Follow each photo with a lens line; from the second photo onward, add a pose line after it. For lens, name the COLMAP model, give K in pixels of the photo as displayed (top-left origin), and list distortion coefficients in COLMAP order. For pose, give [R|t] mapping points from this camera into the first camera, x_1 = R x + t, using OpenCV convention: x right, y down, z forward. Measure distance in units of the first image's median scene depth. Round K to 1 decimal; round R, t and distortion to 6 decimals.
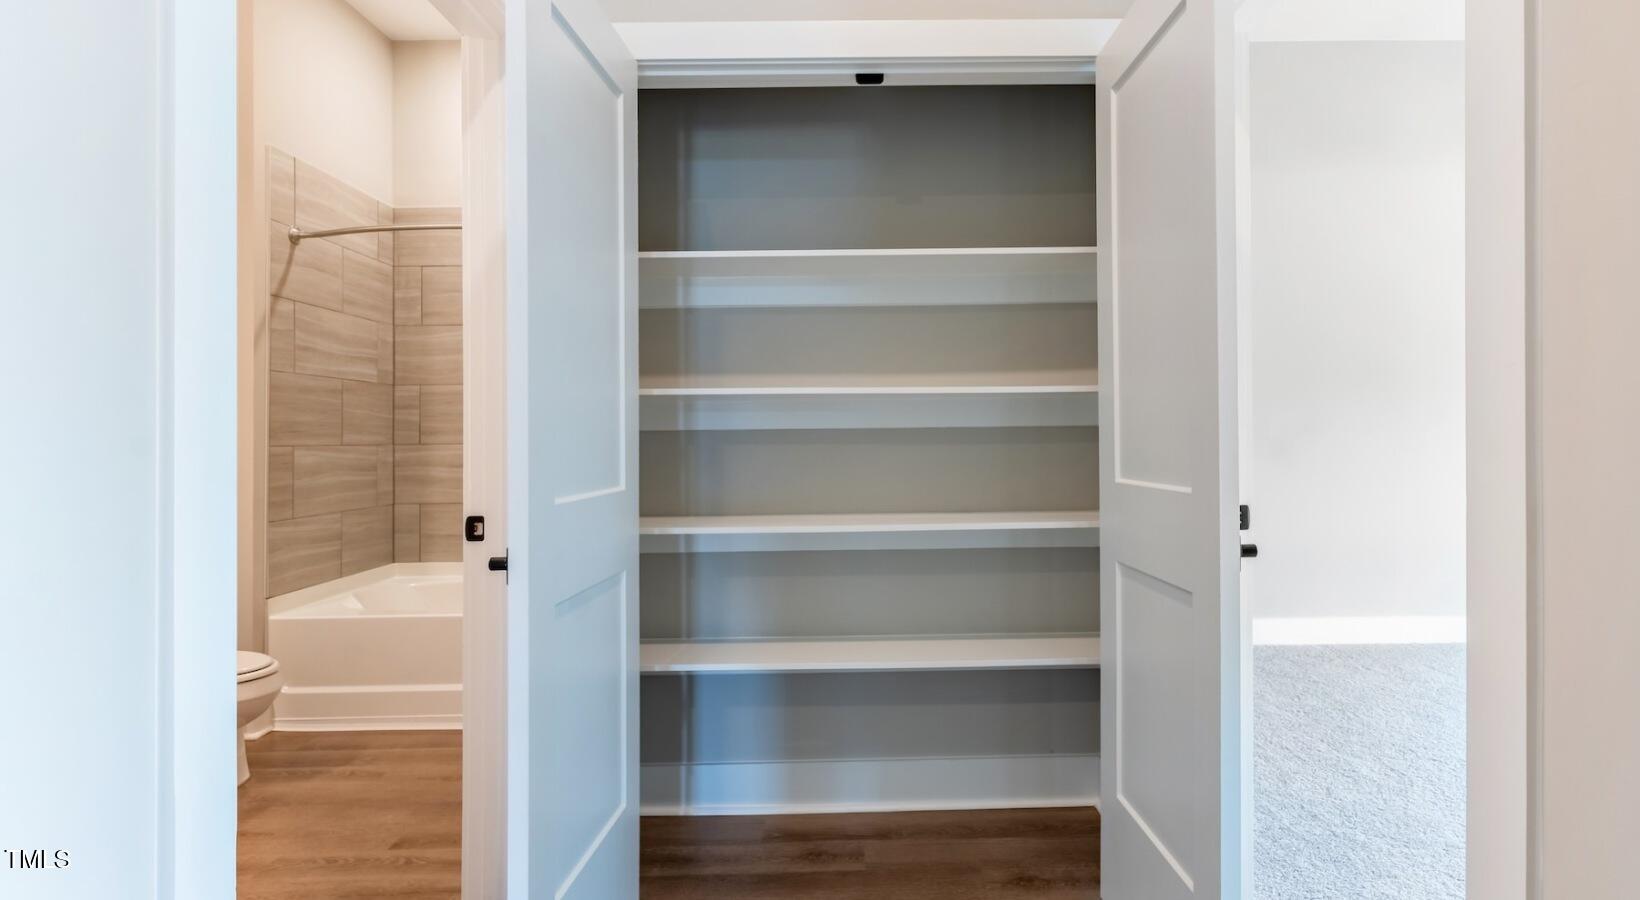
lens RADIAL K [[761.3, 0, 835.8], [0, 761.3, 435.2], [0, 0, 1]] dist [-0.001182, -0.000021]
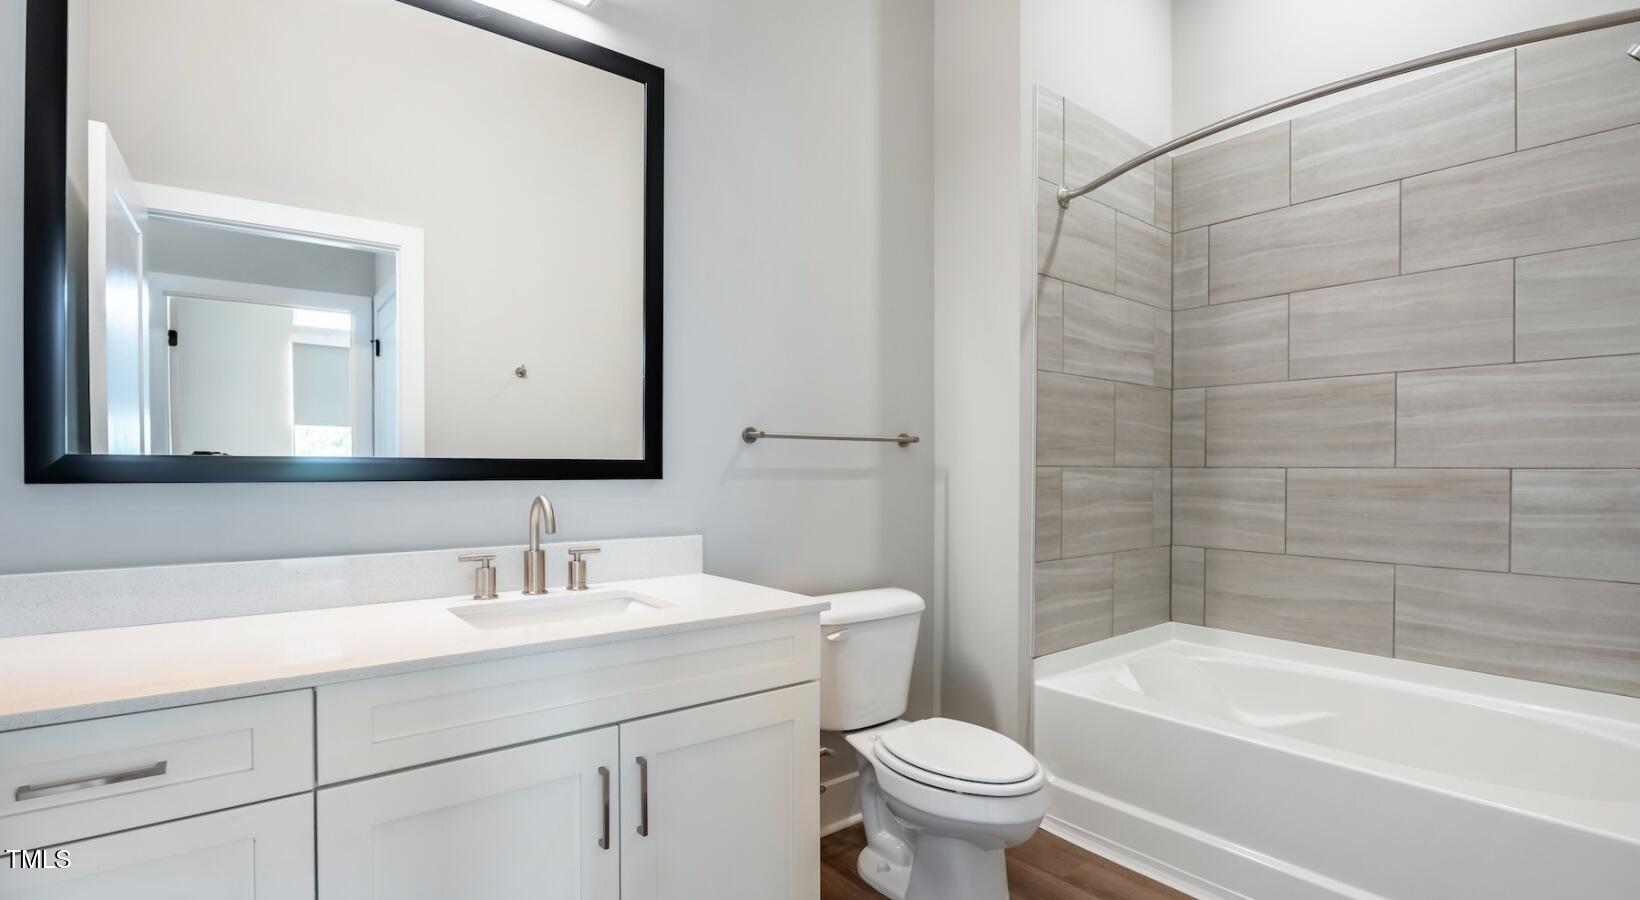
lens RADIAL K [[761.3, 0, 835.8], [0, 761.3, 435.2], [0, 0, 1]] dist [-0.001182, -0.000021]
pose [[0.622624, -0.015988, -0.782358, -0.217876], [-0.009919, 0.999550, -0.028320, 0.005944], [0.782458, 0.025393, 0.622185, 0.294263]]
